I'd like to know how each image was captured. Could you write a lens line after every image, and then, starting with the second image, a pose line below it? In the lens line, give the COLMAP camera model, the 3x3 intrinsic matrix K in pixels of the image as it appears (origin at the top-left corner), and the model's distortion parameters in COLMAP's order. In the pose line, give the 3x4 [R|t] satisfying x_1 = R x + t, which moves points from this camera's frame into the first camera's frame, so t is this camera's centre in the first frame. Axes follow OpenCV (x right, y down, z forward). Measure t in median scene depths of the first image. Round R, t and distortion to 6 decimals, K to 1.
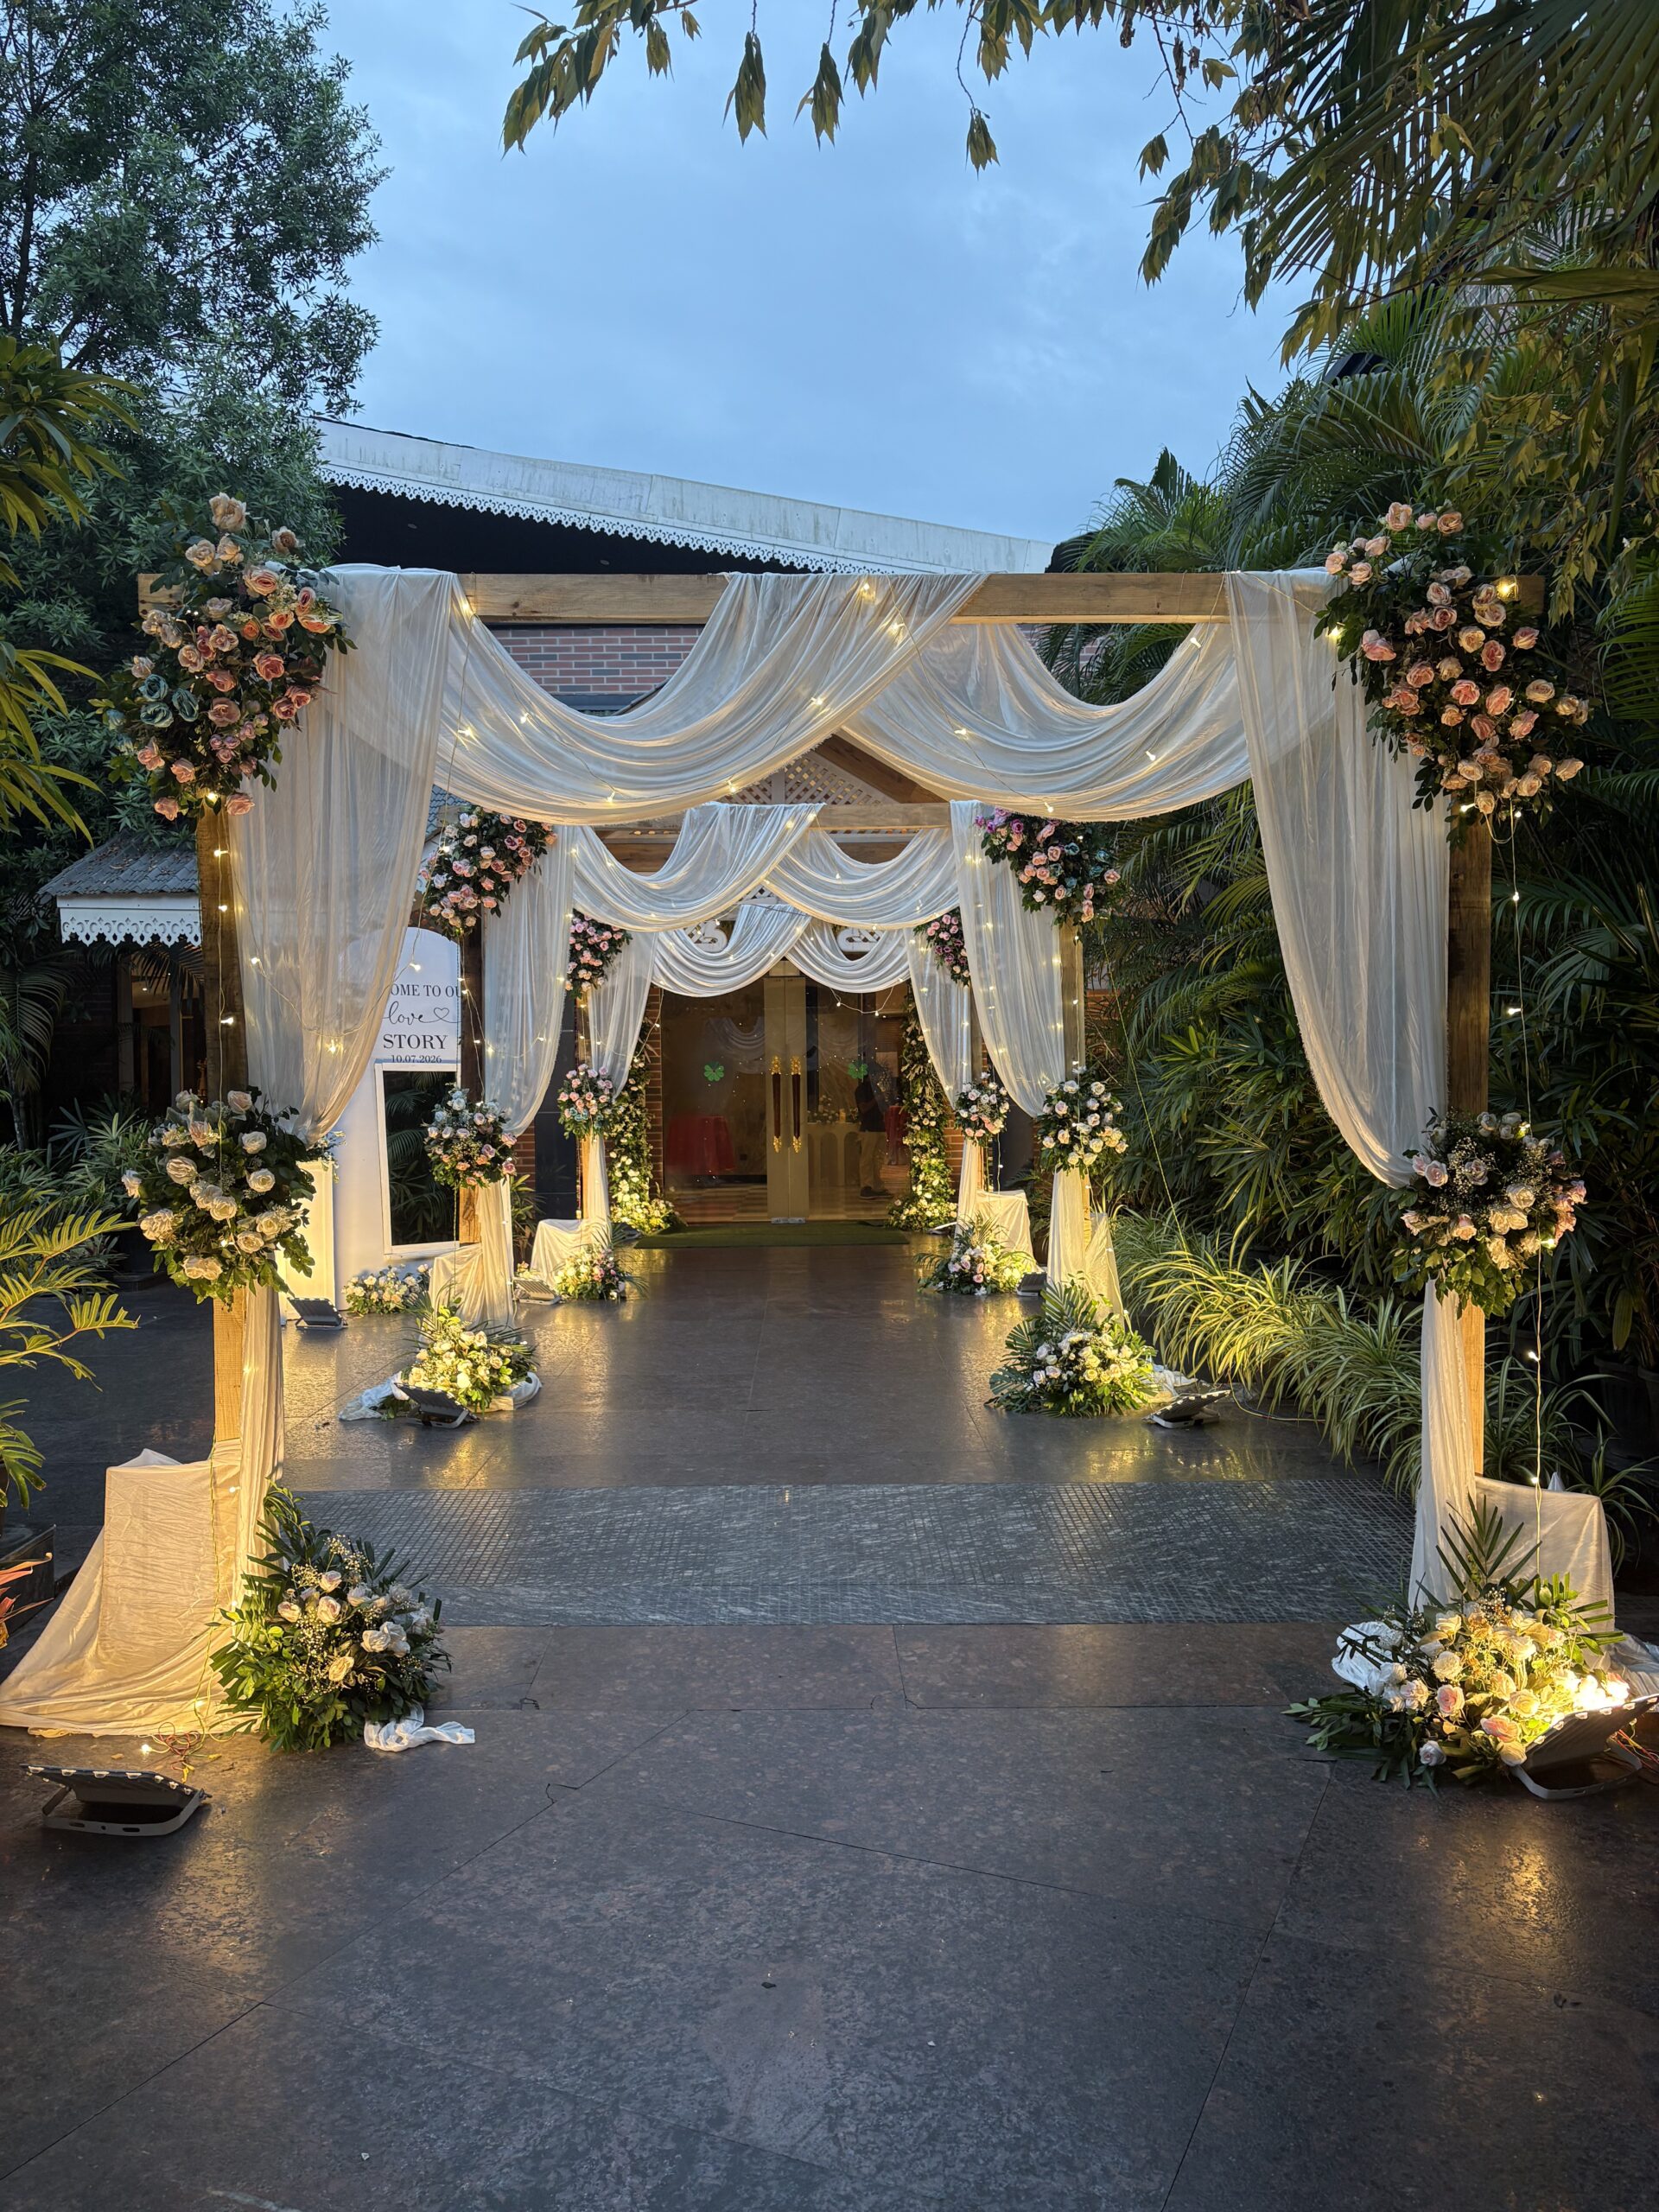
lens RADIAL K [[1679.9, 0, 845.1], [0, 1679.9, 1123.9], [0, 0, 1]] dist [0.021840, -0.016957]
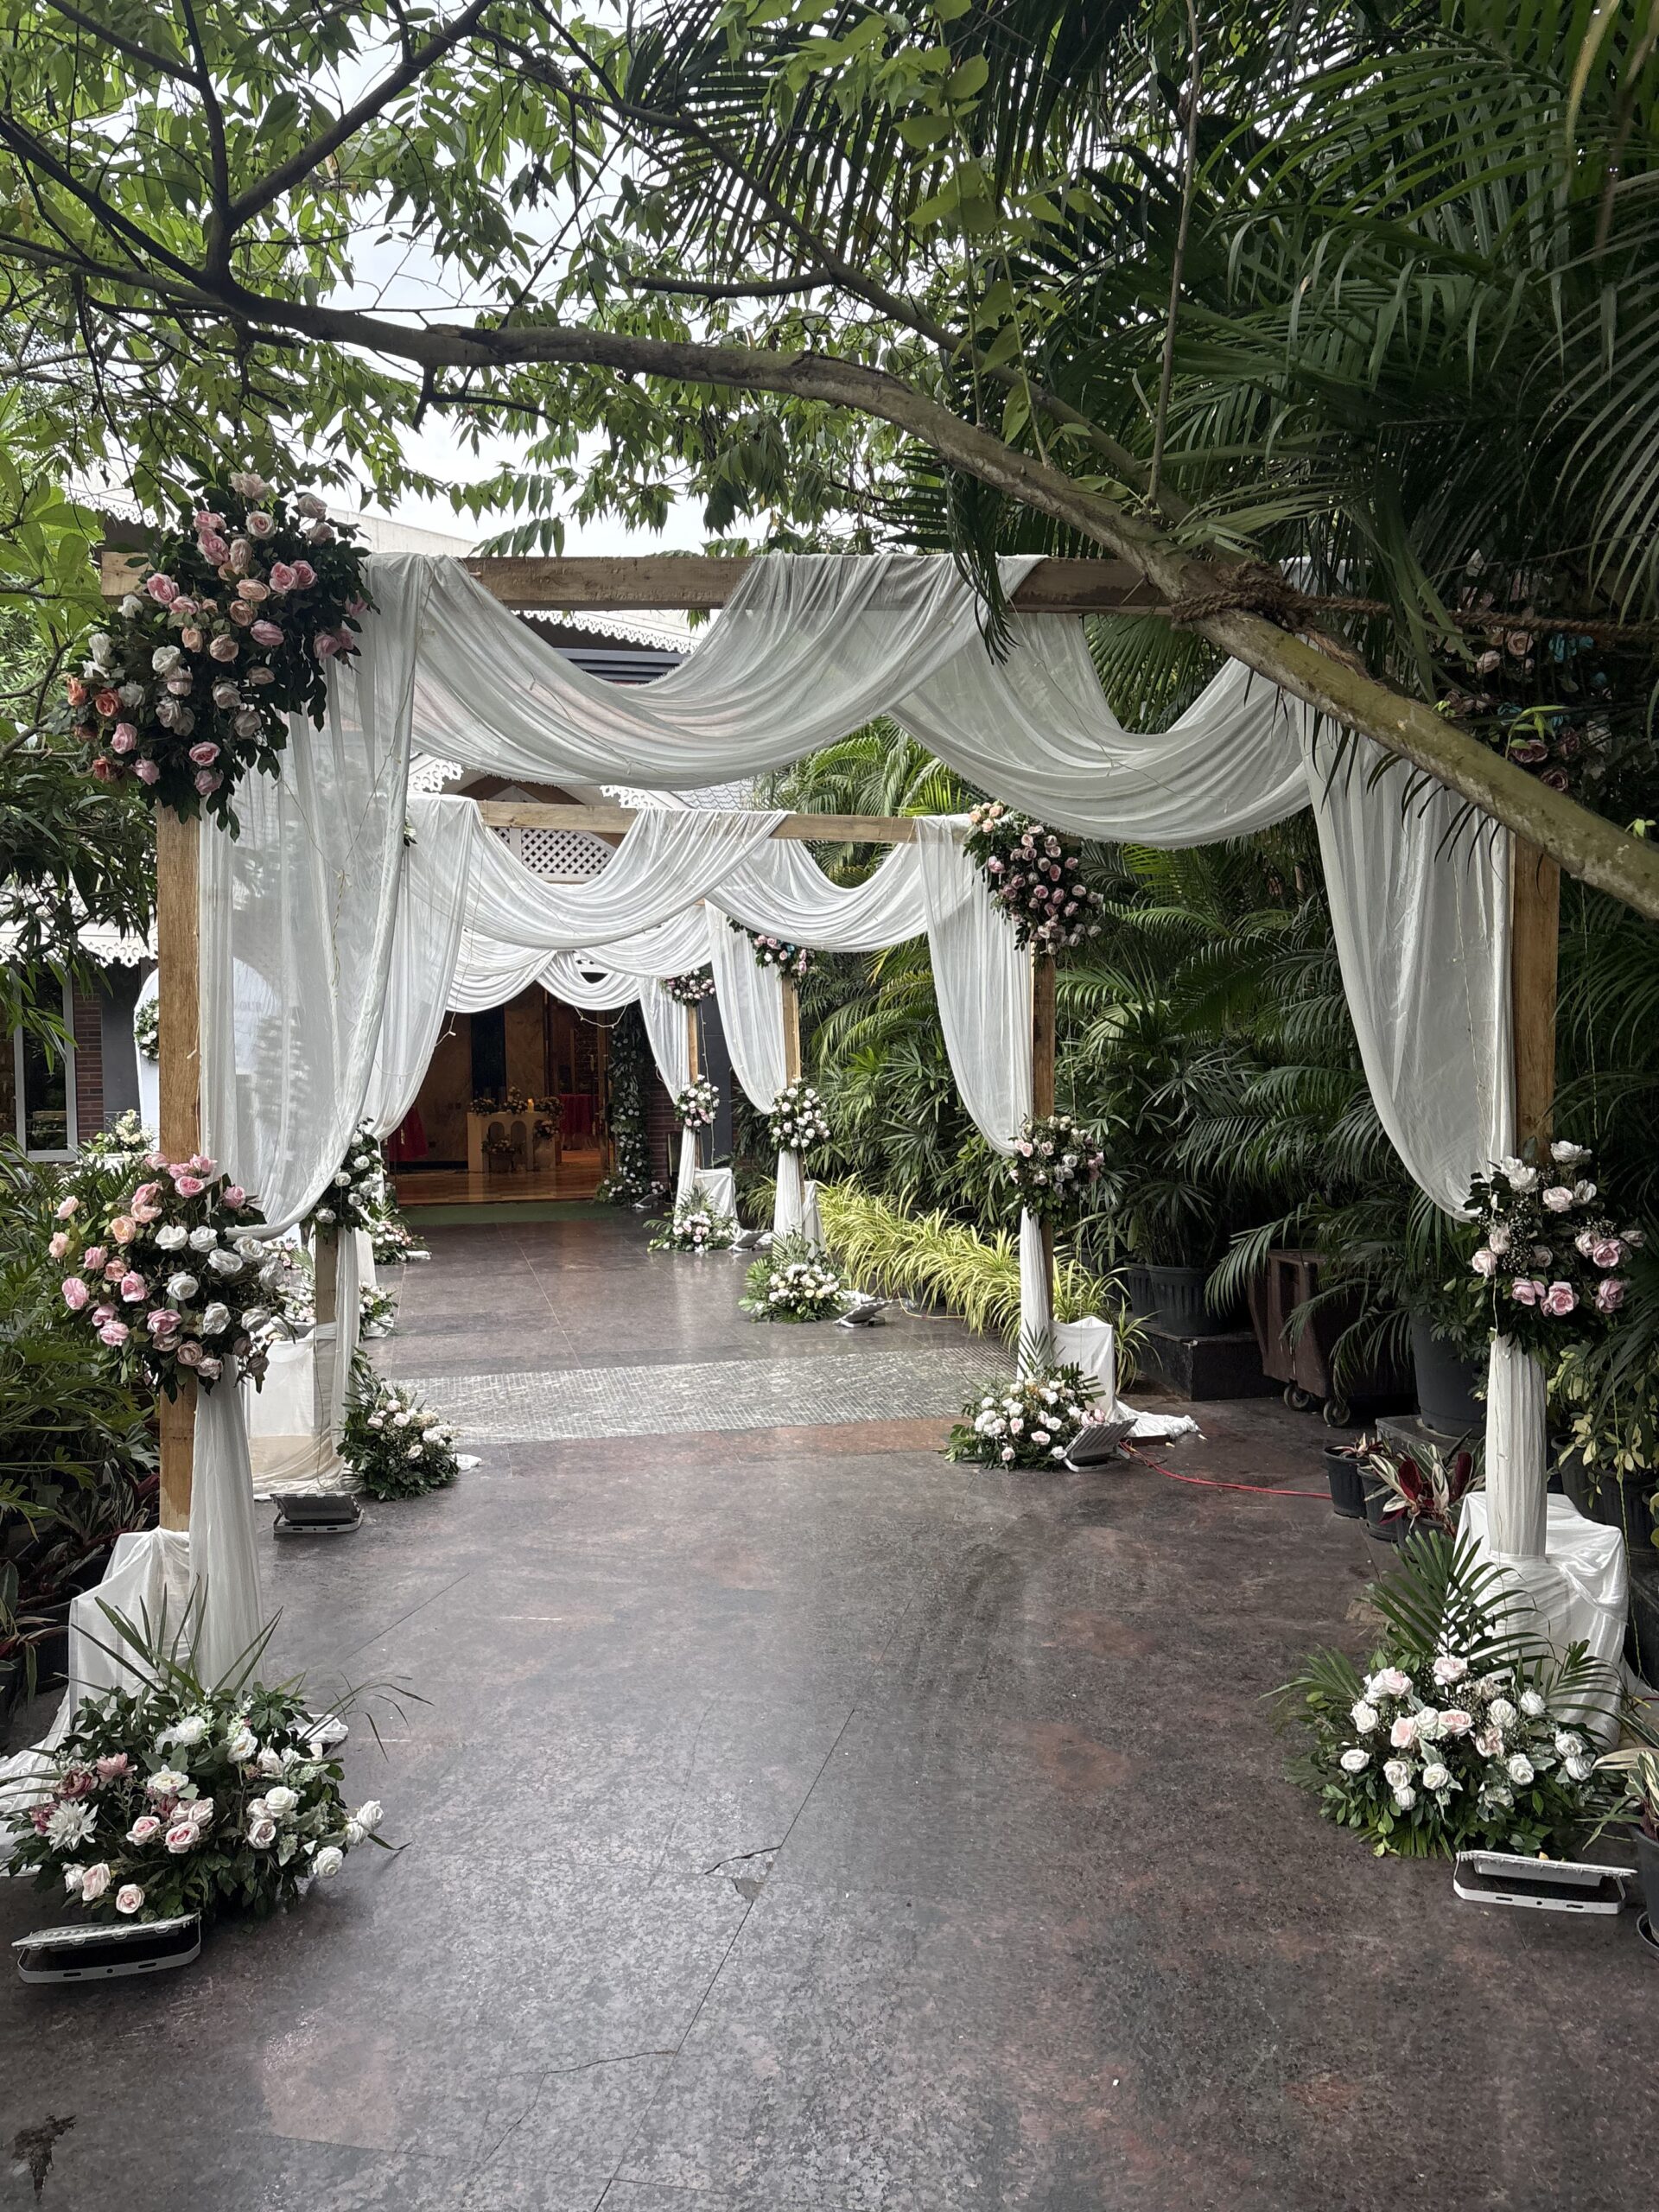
lens RADIAL K [[1706.3, 0, 859.7], [0, 1706.3, 1128.5], [0, 0, 1]] dist [0.154515, -0.168528]
pose [[0.974620, -0.007286, 0.223749, -0.136111], [0.004487, 0.999905, 0.013016, -0.009764], [-0.223822, -0.011682, 0.974560, -0.432264]]
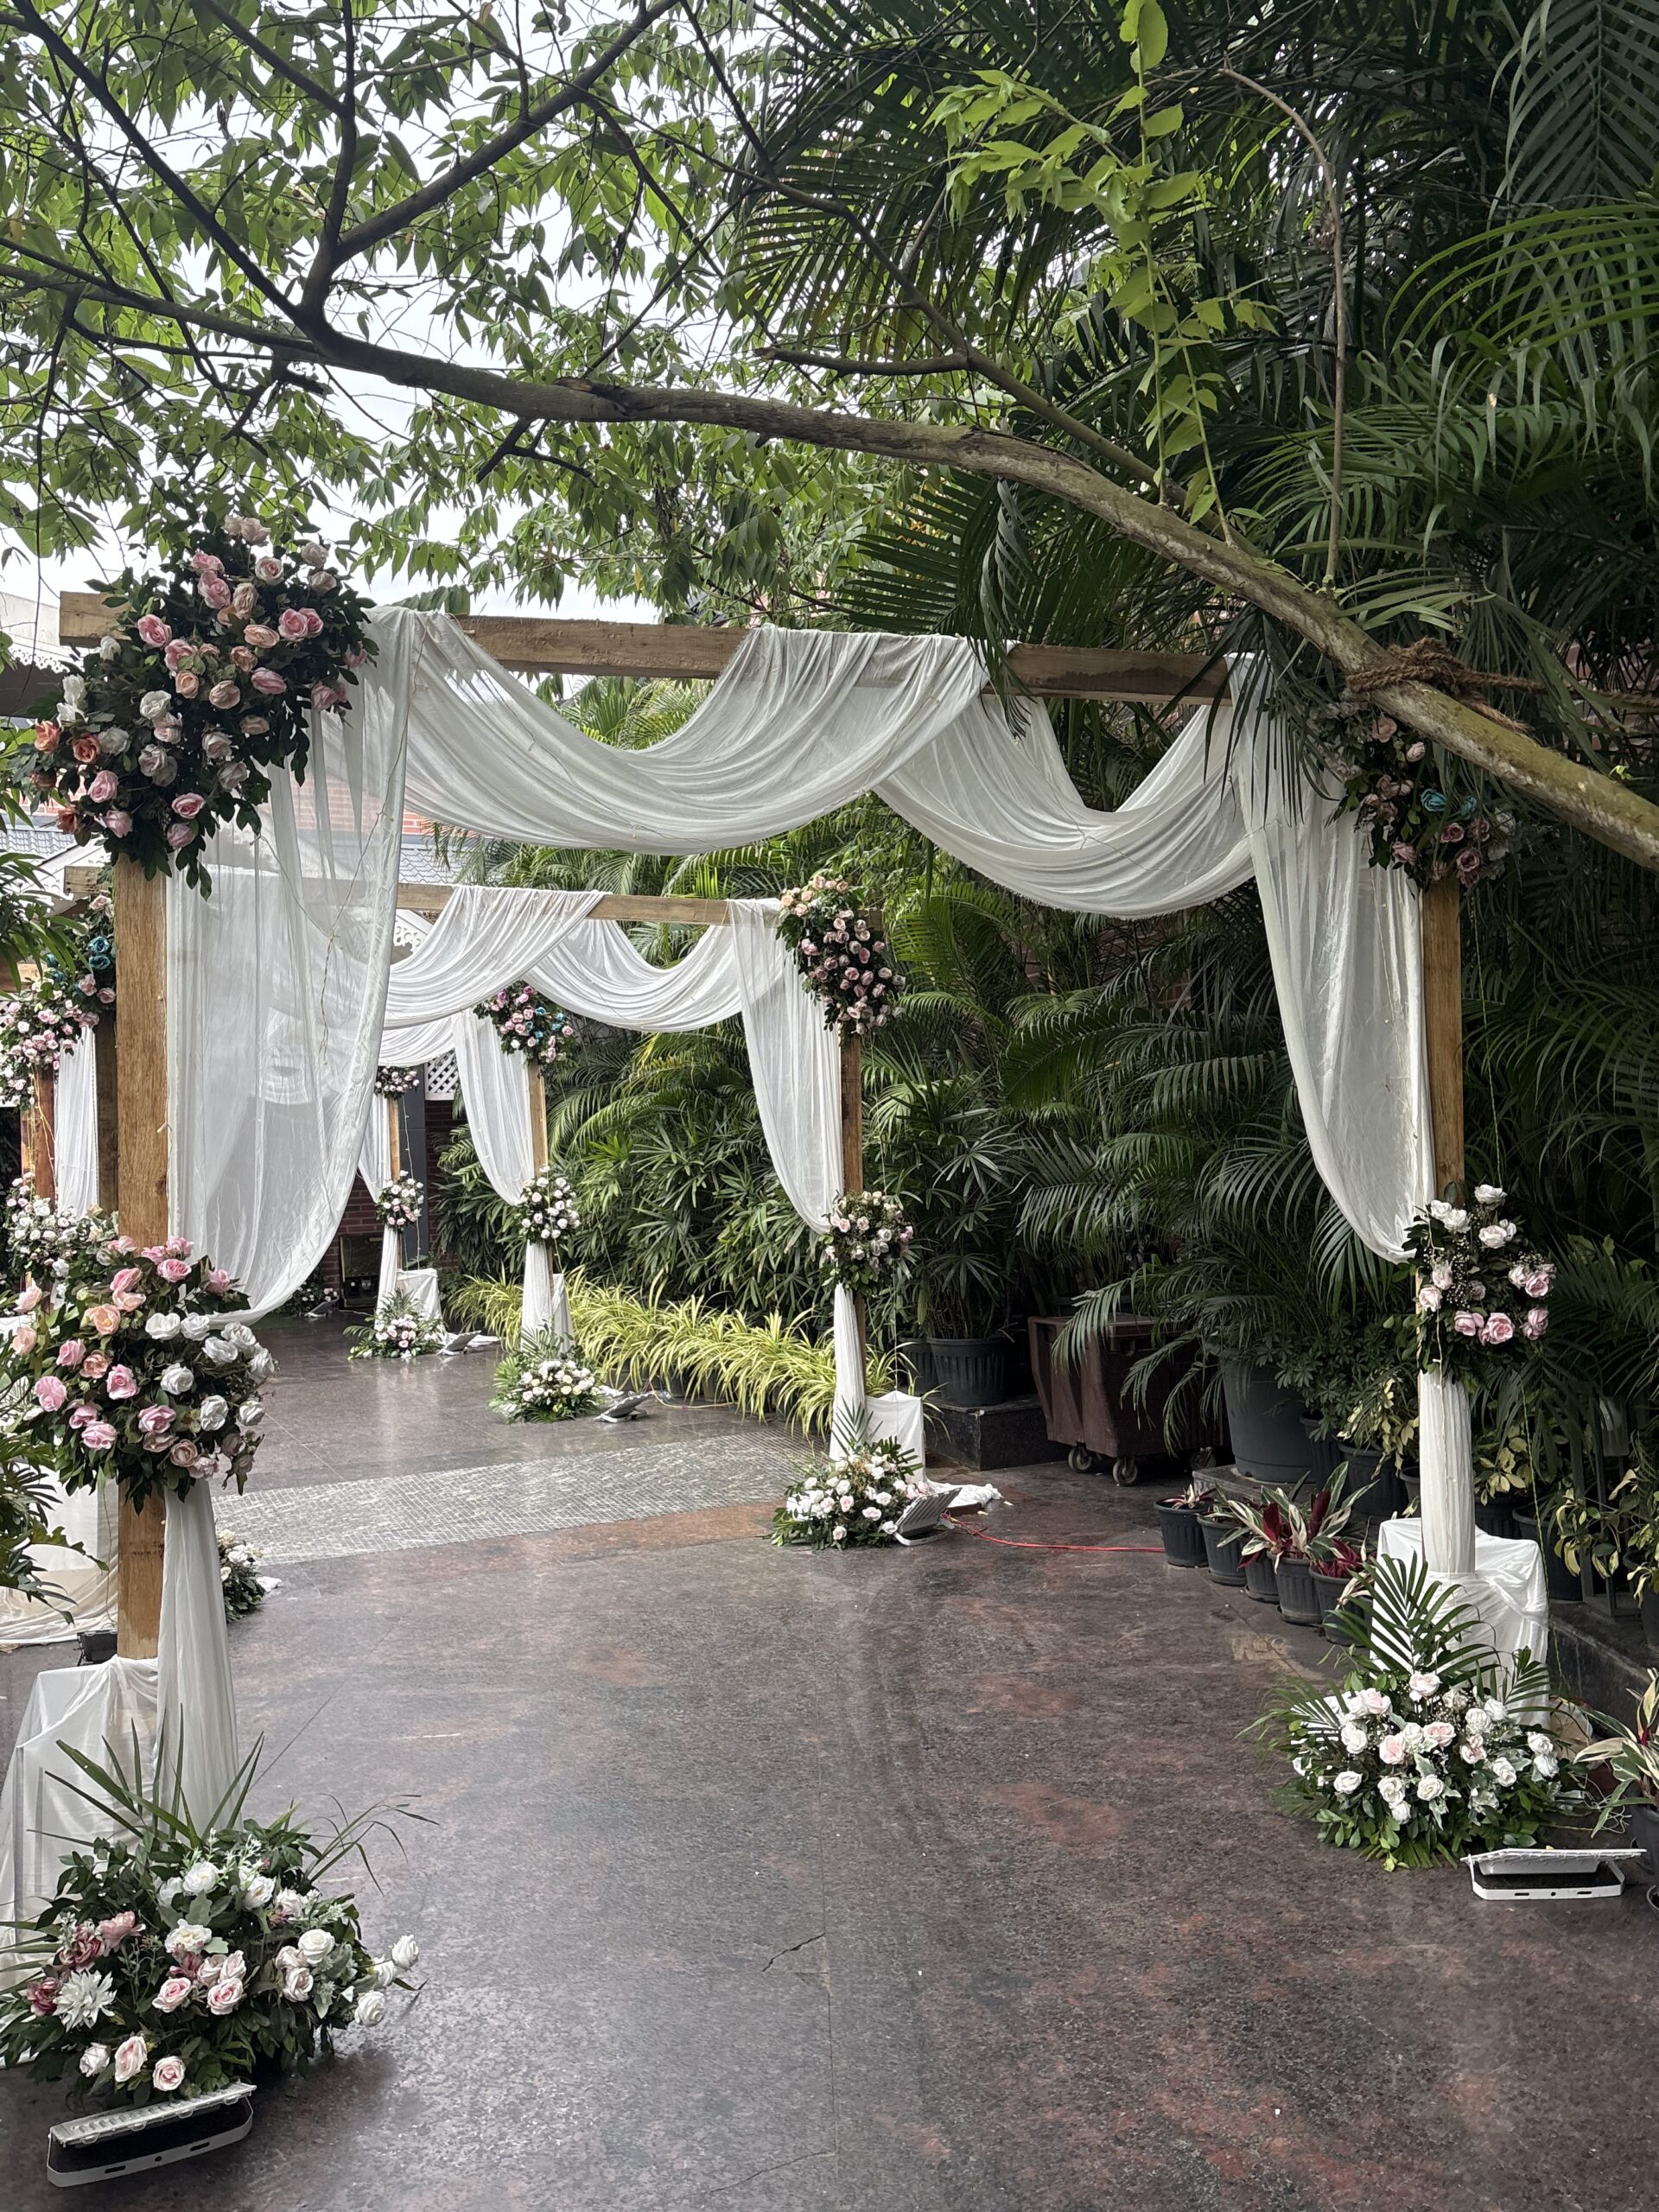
lens RADIAL K [[1705.1, 0, 868.8], [0, 1705.1, 1108.7], [0, 0, 1]] dist [0.161966, -0.171478]
pose [[0.896889, -0.005871, 0.442217, -0.253805], [0.032179, 0.998128, -0.052013, 0.000198], [-0.441084, 0.060880, 0.895399, -0.394910]]
